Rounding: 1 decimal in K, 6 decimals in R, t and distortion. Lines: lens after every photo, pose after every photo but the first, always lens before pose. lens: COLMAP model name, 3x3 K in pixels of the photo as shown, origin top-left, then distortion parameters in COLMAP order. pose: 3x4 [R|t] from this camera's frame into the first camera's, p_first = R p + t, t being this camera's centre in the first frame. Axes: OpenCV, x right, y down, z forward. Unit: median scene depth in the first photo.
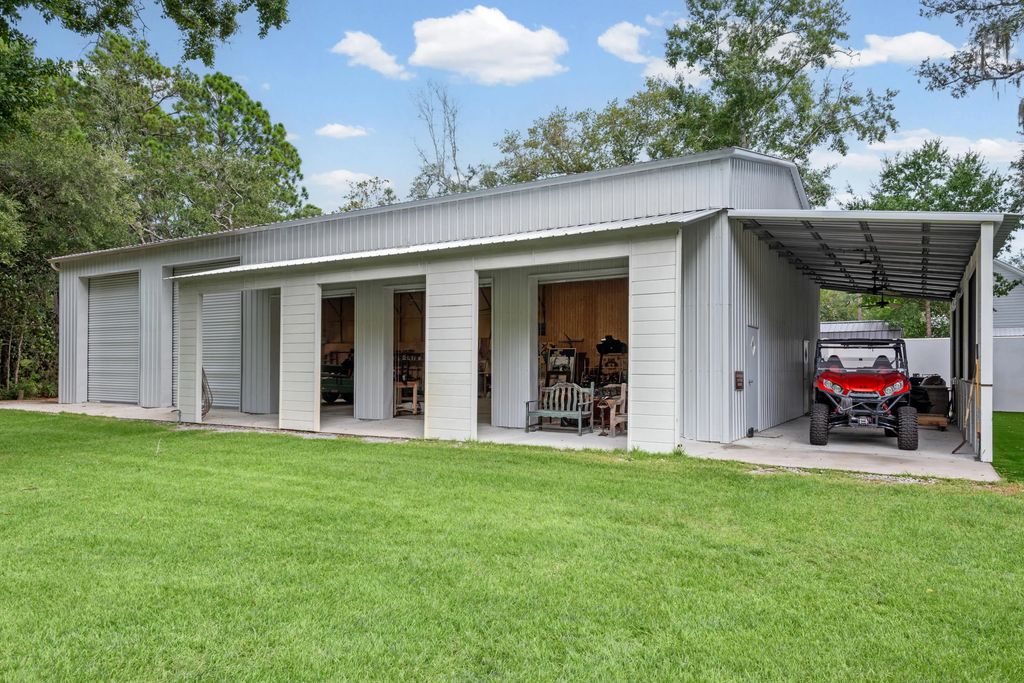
lens RADIAL K [[673.7, 0, 511.7], [0, 673.7, 362.0], [0, 0, 1]] dist [0.003611, 0.001671]
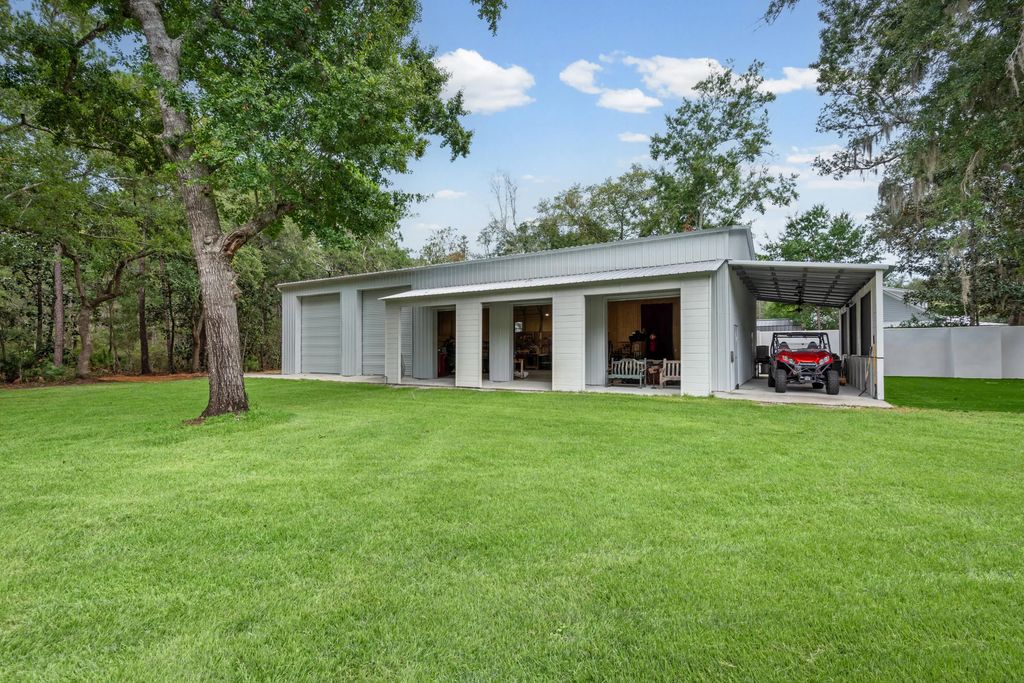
lens RADIAL K [[461.9, 0, 511.2], [0, 461.9, 343.9], [0, 0, 1]] dist [0.019620, -0.015763]
pose [[0.999976, -0.006400, -0.002662, -0.115300], [0.006384, 0.999962, -0.005965, -0.001026], [0.002700, 0.005948, 0.999979, -0.102951]]
